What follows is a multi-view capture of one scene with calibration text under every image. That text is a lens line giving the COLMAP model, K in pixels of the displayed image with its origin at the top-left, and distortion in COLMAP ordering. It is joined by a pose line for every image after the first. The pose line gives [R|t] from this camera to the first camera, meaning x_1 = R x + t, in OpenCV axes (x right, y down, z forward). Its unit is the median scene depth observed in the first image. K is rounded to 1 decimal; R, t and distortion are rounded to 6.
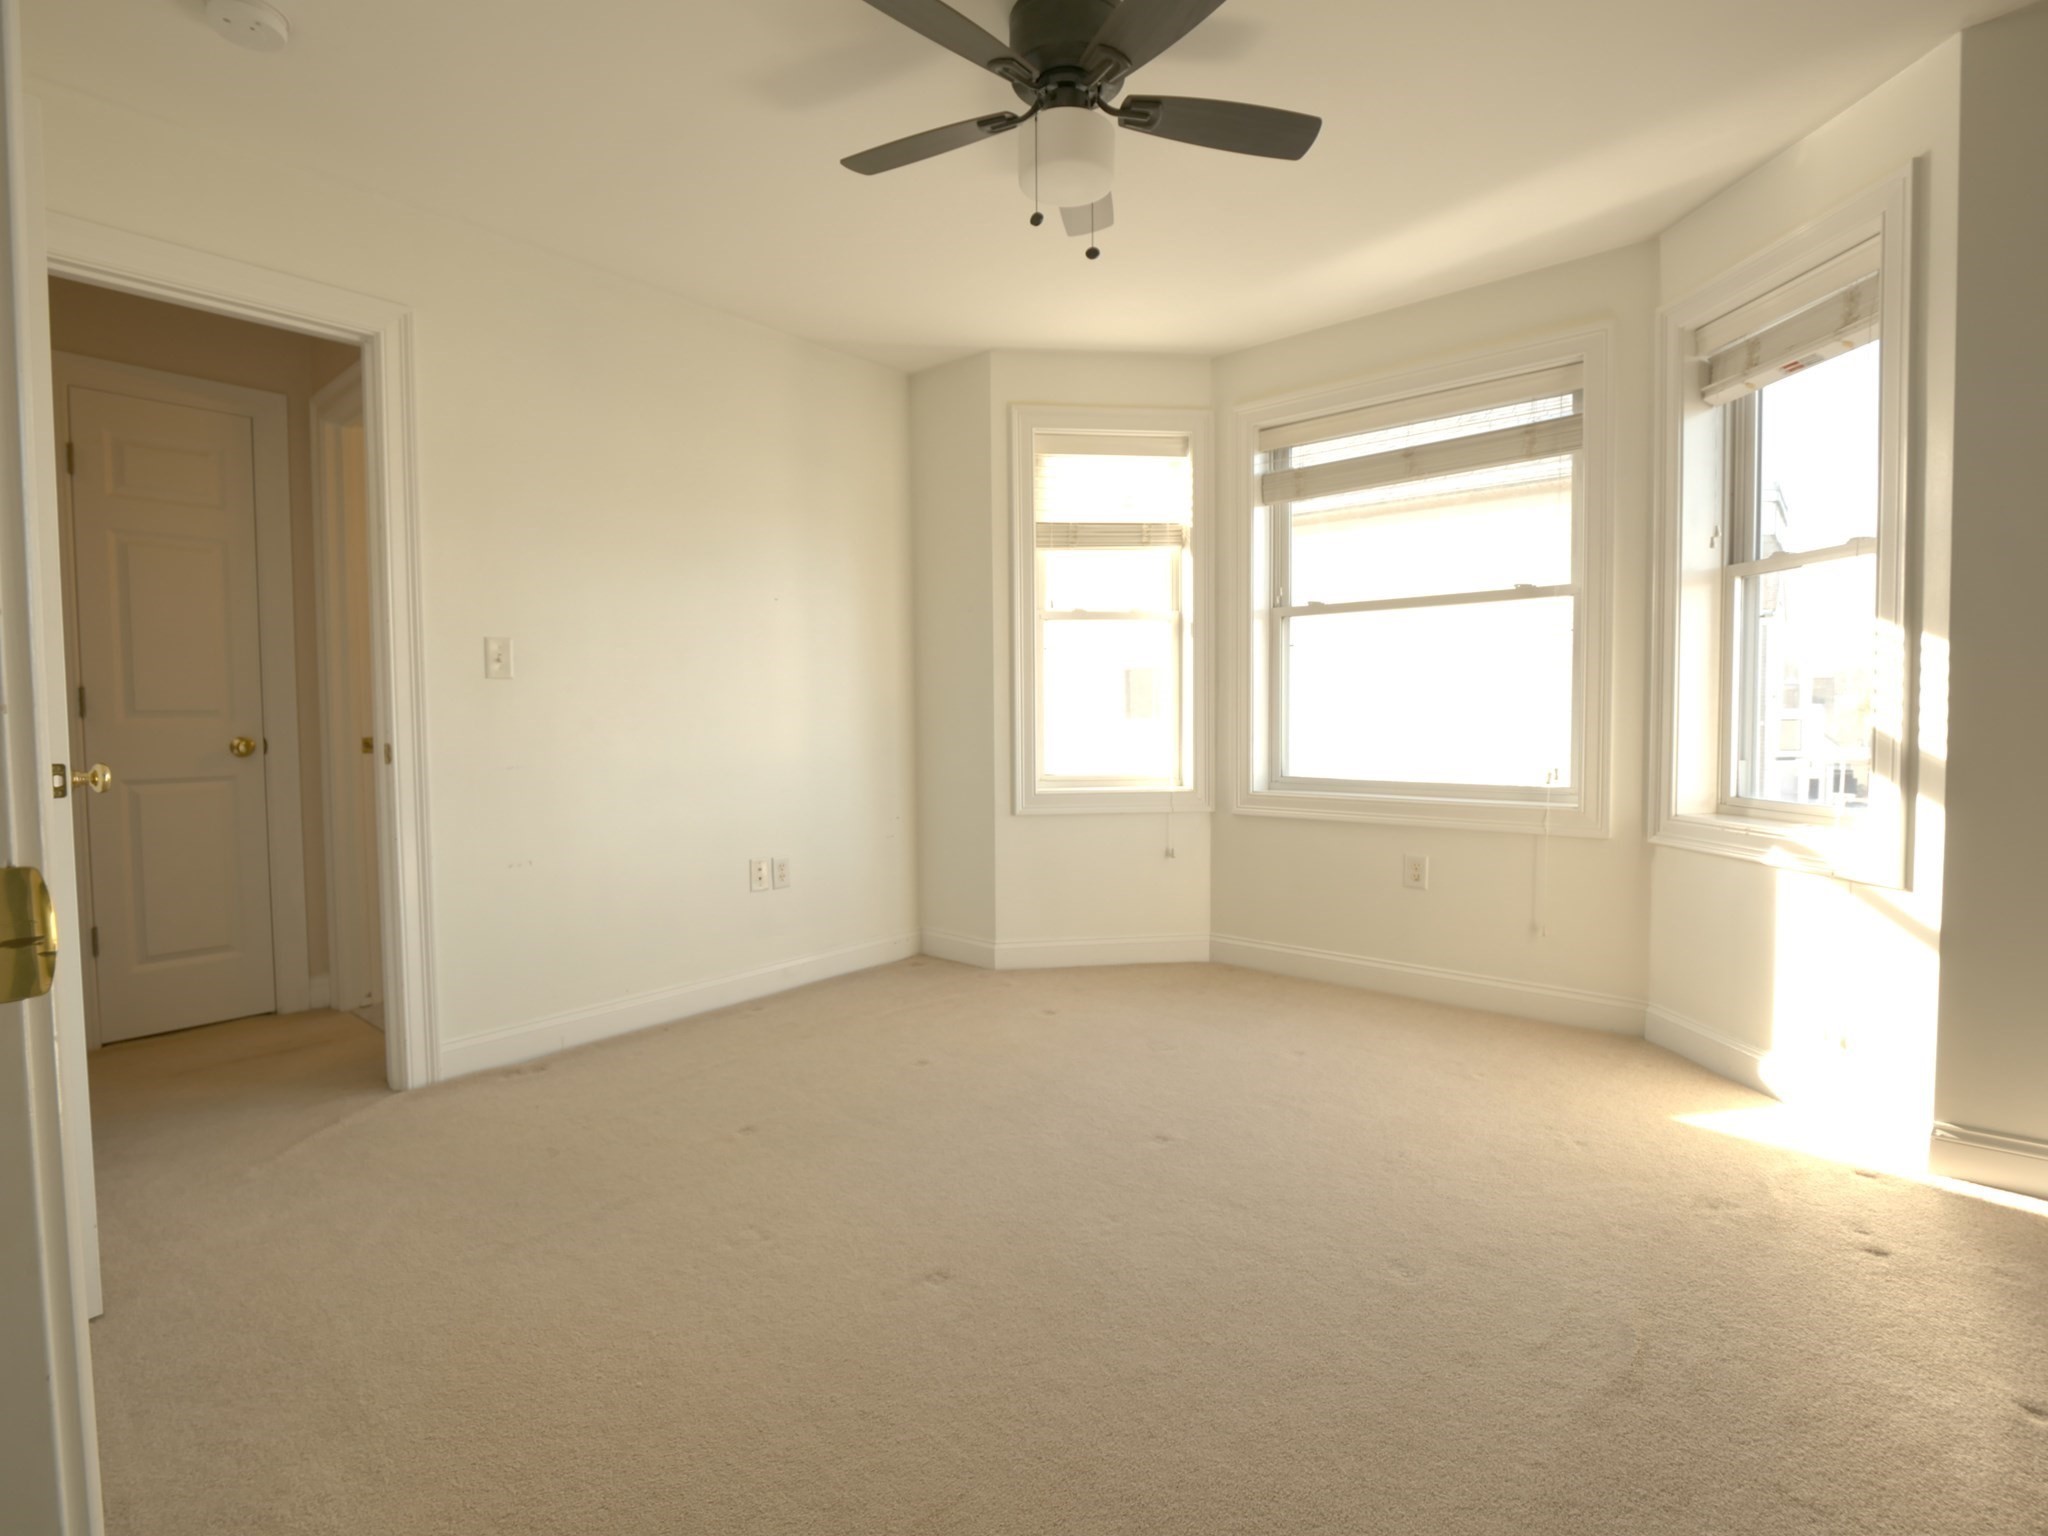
lens RADIAL K [[978.8, 0, 1021.5], [0, 978.8, 753.9], [0, 0, 1]] dist [-0.013830, -0.000551]
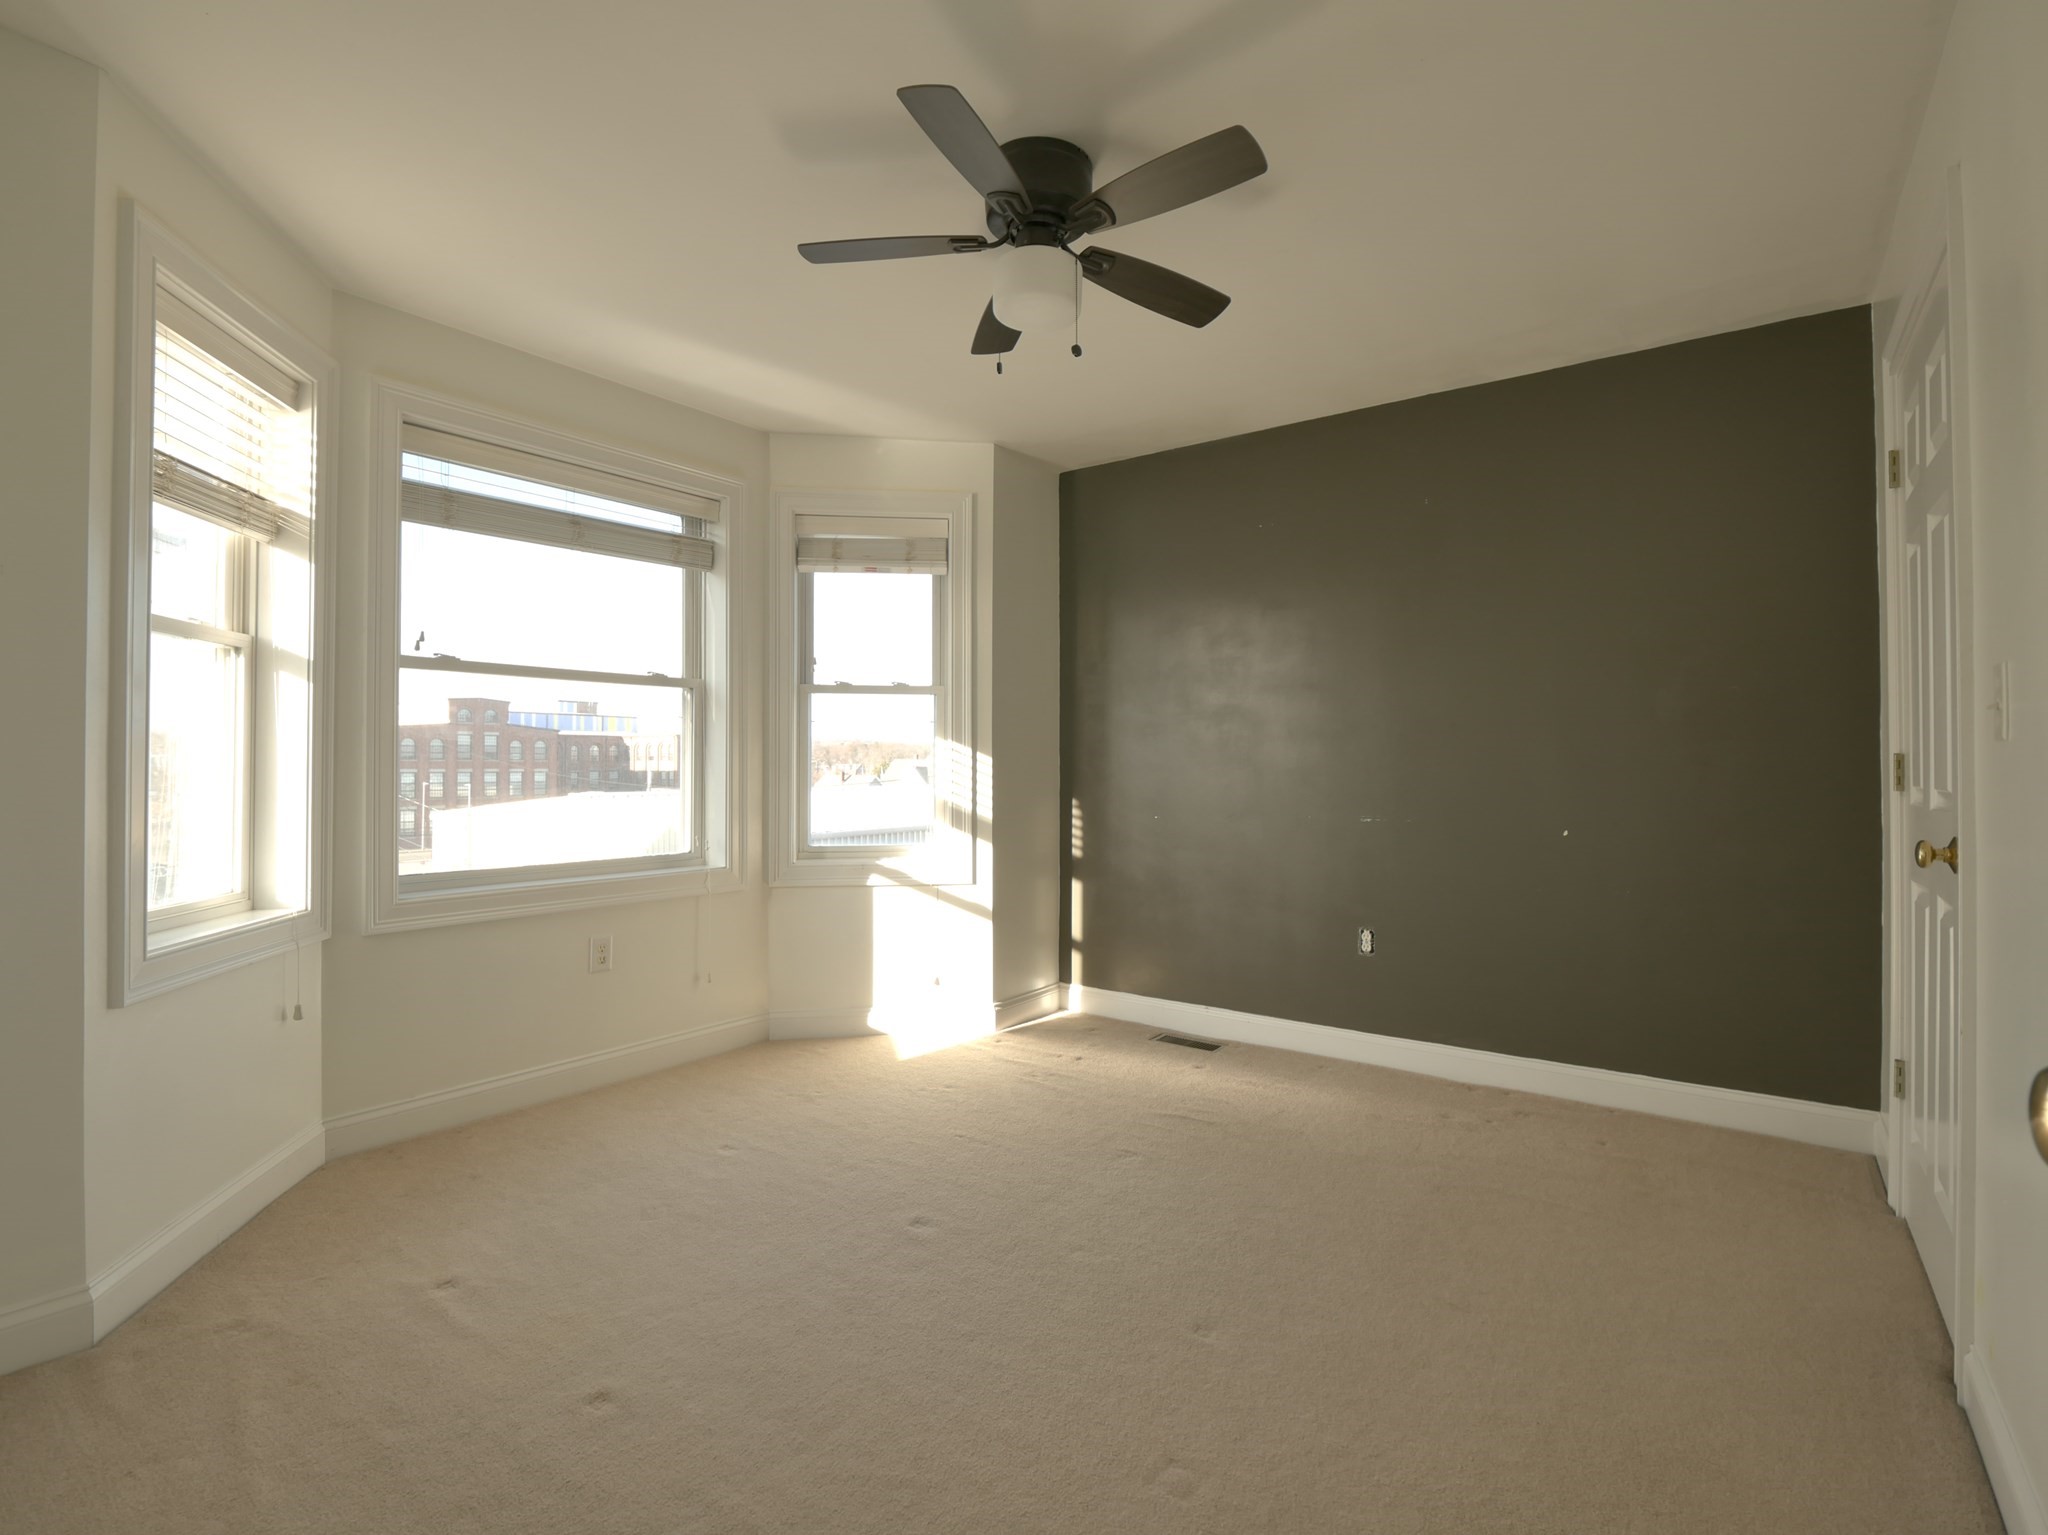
lens RADIAL K [[978.8, 0, 1021.5], [0, 978.8, 753.4], [0, 0, 1]] dist [-0.013830, -0.000551]
pose [[-0.071005, 0.024763, 0.997169, -0.632588], [0.043887, 0.998801, -0.021679, -0.041235], [-0.996510, 0.042224, -0.072007, 0.686753]]
